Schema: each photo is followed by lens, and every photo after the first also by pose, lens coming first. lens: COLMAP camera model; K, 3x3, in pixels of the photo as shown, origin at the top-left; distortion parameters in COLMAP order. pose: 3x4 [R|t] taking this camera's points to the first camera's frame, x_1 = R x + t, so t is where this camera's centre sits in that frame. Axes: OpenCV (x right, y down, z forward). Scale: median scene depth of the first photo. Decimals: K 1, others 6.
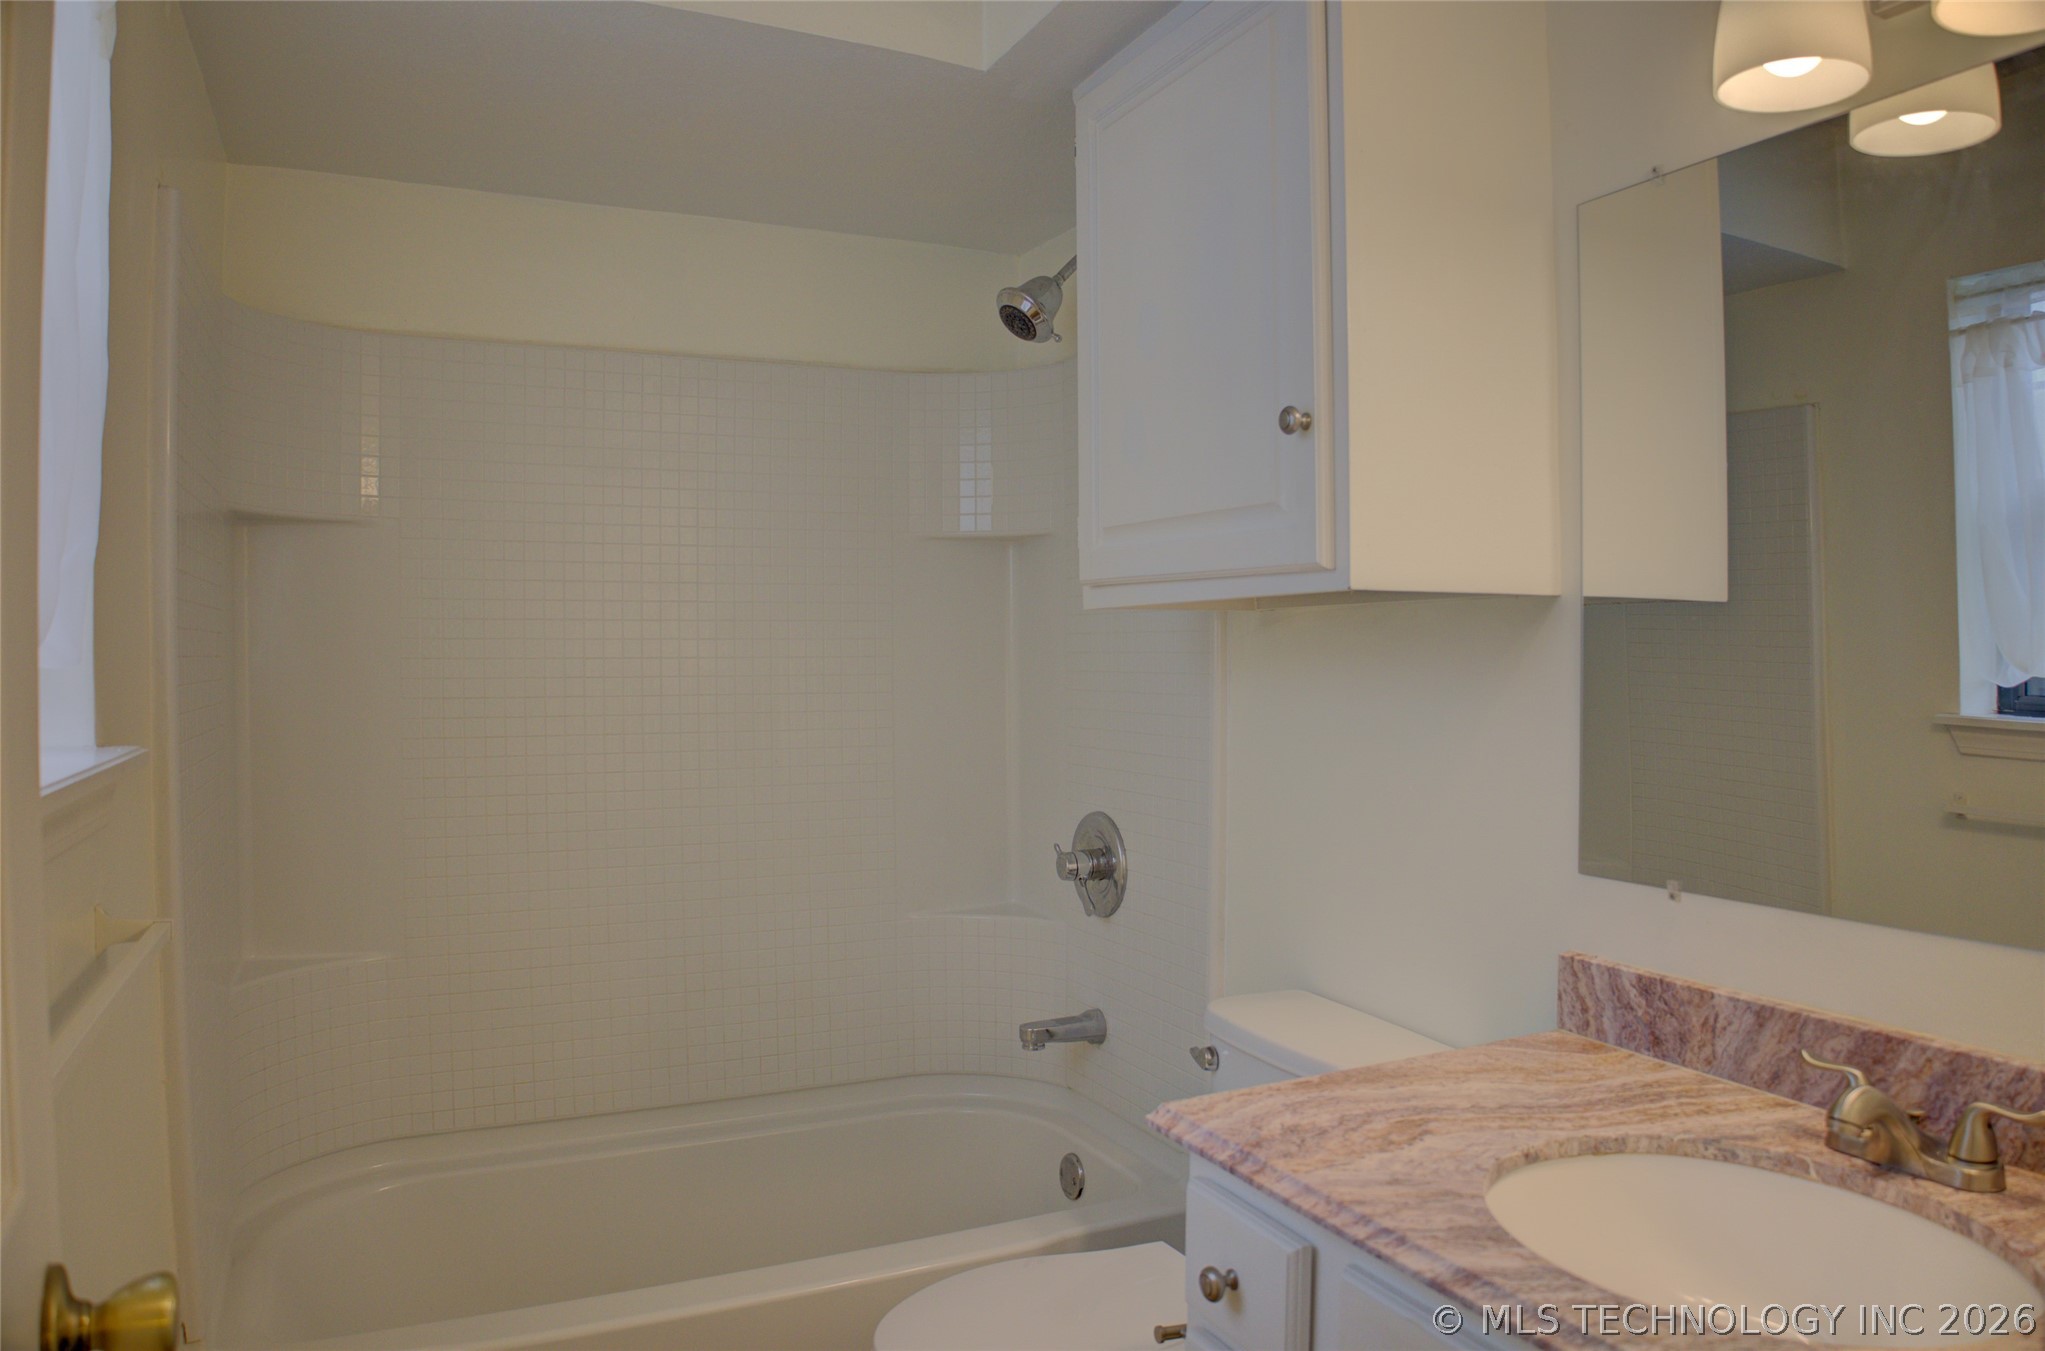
lens RADIAL K [[1405.8, 0, 1025.2], [0, 1405.8, 669.8], [0, 0, 1]] dist [-0.136063, 0.058089]
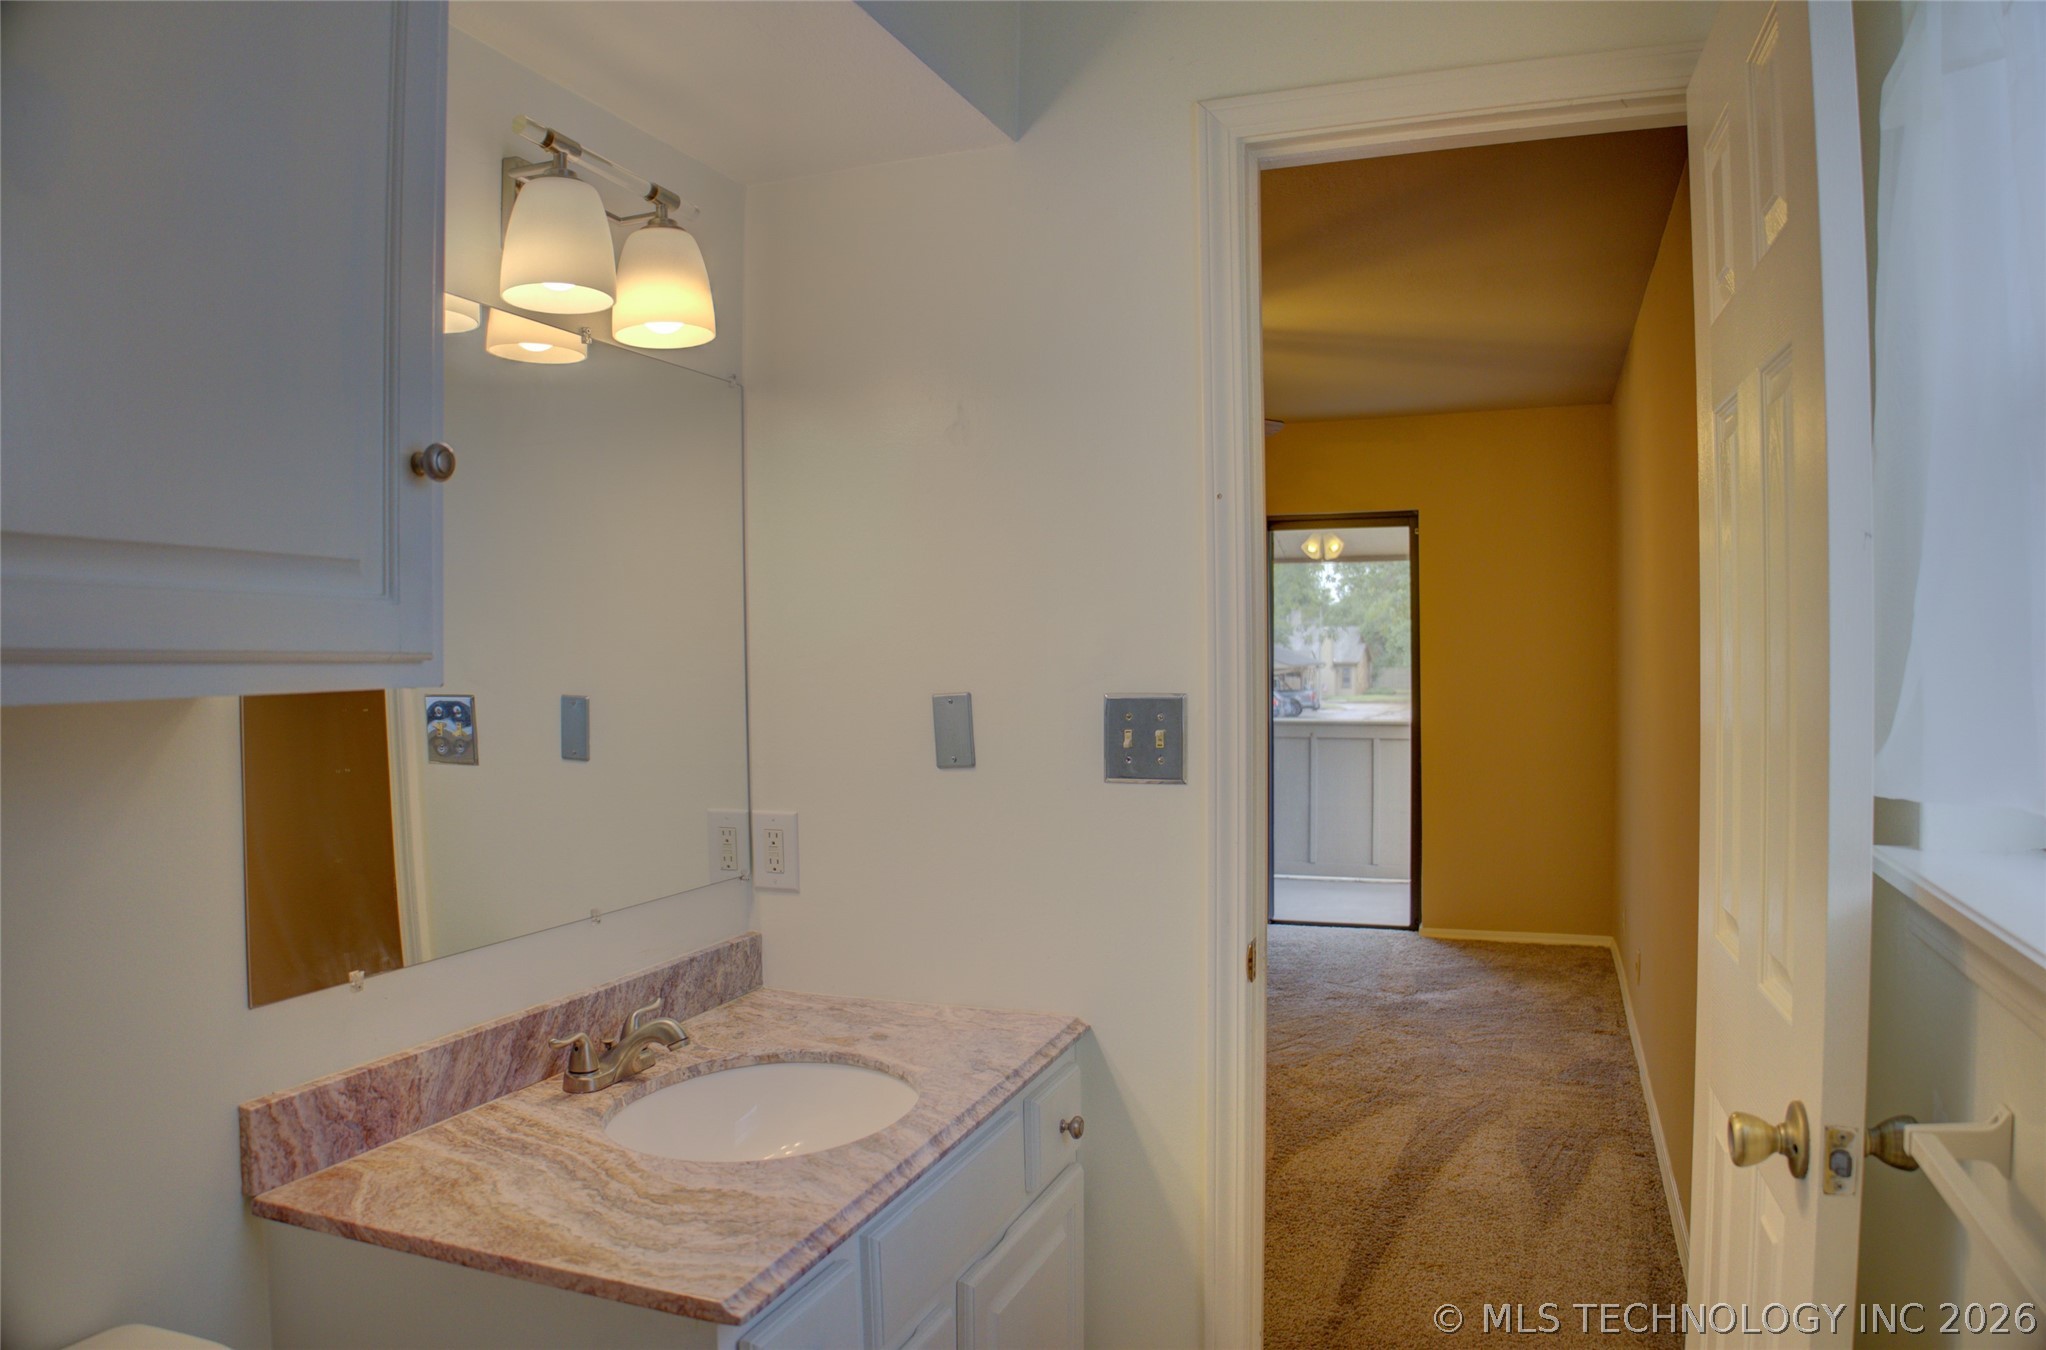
lens RADIAL K [[1406.5, 0, 1020.6], [0, 1406.5, 672.9], [0, 0, 1]] dist [-0.136063, 0.058089]
pose [[-0.702292, -0.002892, 0.711883, -0.630071], [0.015281, 0.999700, 0.019136, -0.083096], [-0.711725, 0.024317, -0.702037, 1.476308]]
